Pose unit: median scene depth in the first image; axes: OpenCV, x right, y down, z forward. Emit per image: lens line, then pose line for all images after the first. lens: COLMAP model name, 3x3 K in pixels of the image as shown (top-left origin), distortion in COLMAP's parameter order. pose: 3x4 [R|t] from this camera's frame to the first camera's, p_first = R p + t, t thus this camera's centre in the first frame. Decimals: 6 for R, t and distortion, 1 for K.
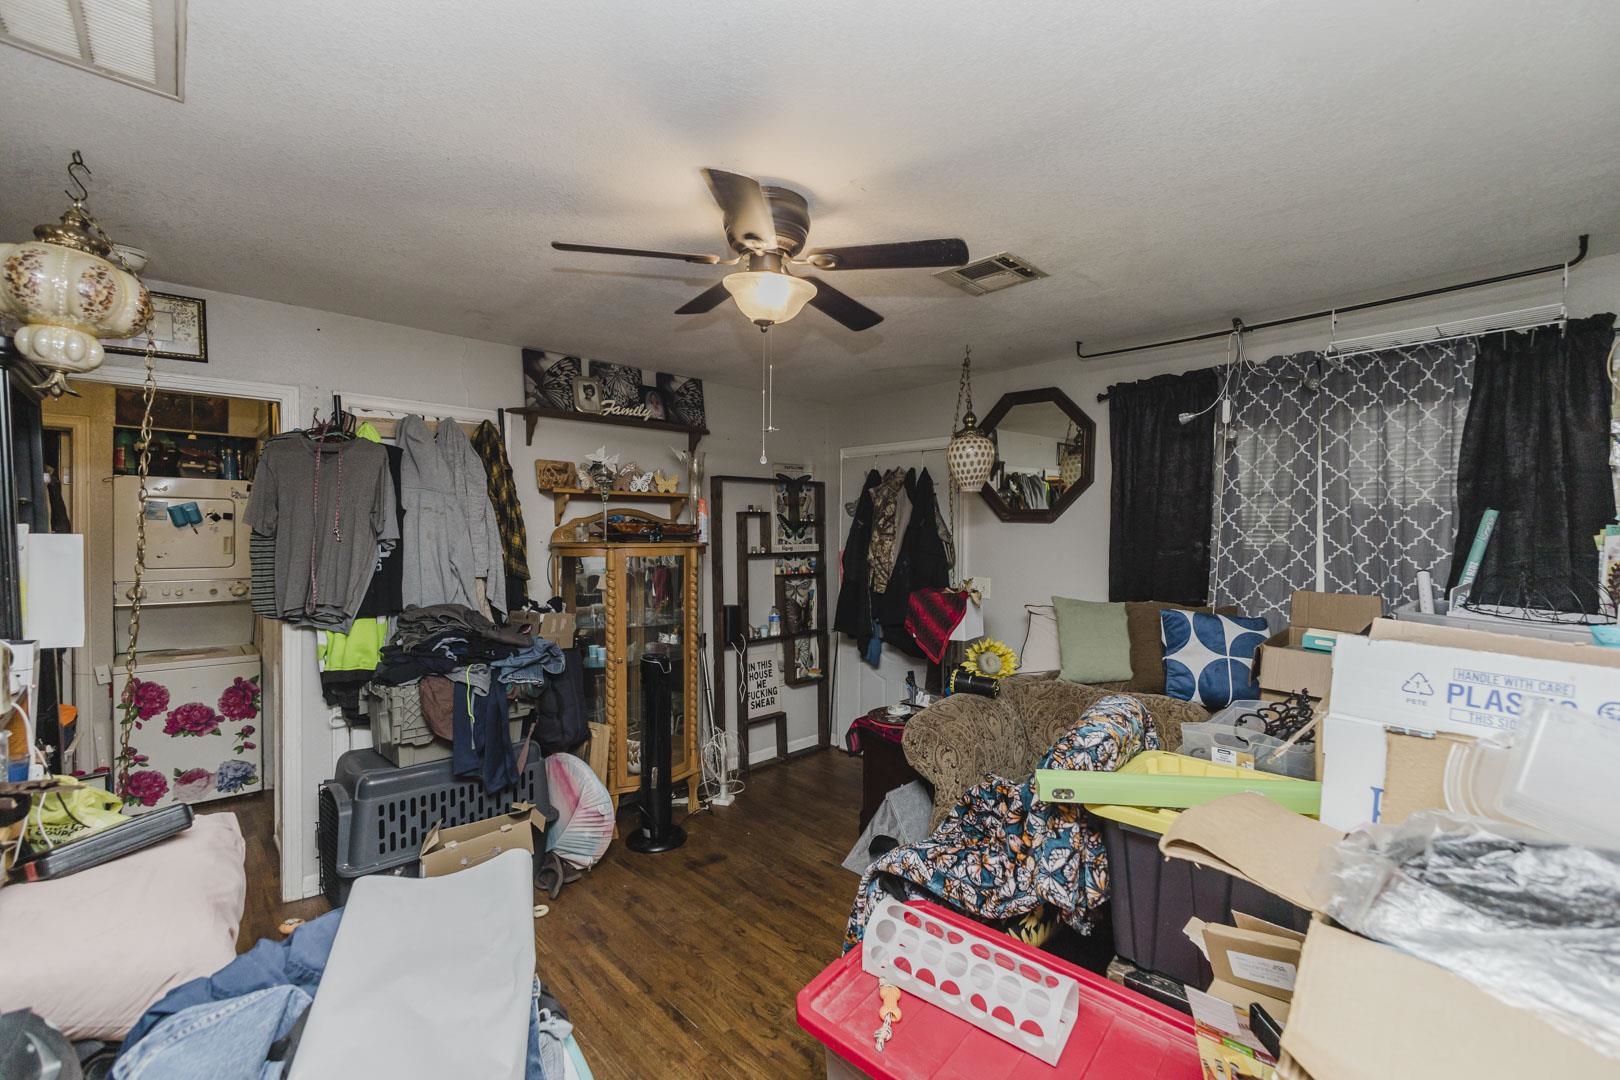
lens RADIAL K [[697.9, 0, 810.0], [0, 697.9, 536.9], [0, 0, 1]] dist [-0.004505, -0.000755]
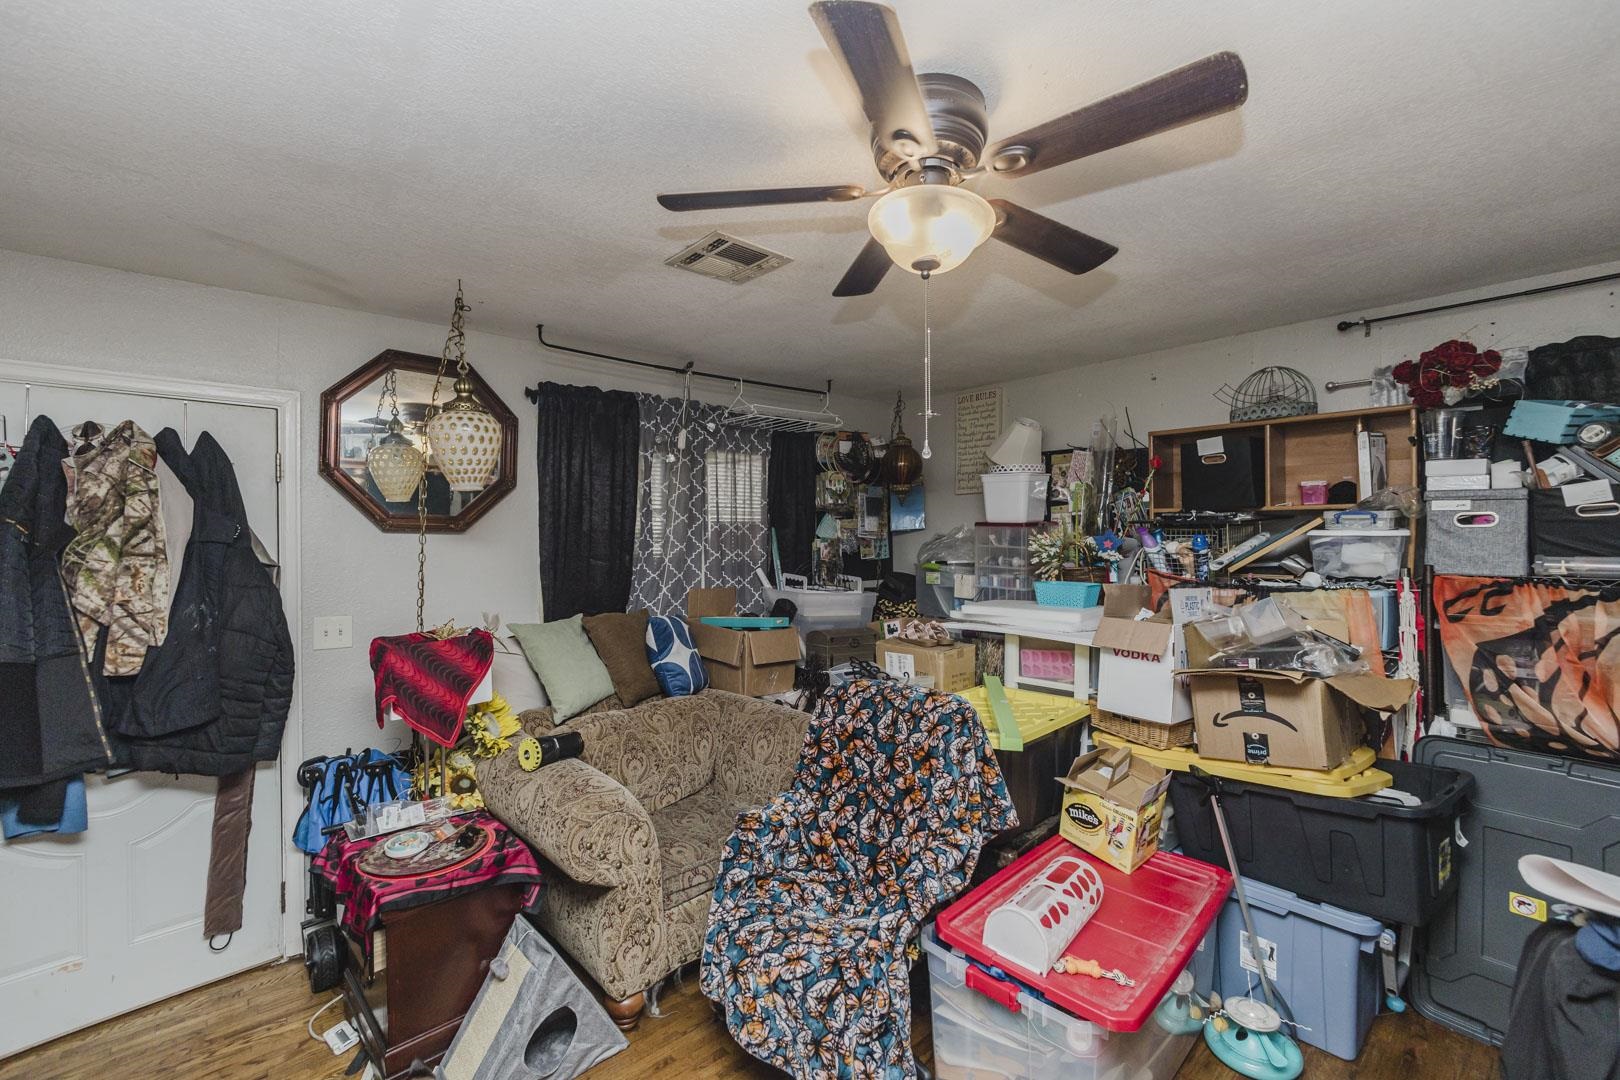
lens RADIAL K [[697.9, 0, 801.7], [0, 697.9, 535.0], [0, 0, 1]] dist [-0.004505, -0.000755]
pose [[0.038880, 0.002459, 0.999241, -0.457751], [0.014634, 0.999888, -0.003030, -0.011518], [-0.999137, 0.014741, 0.038839, 0.627232]]
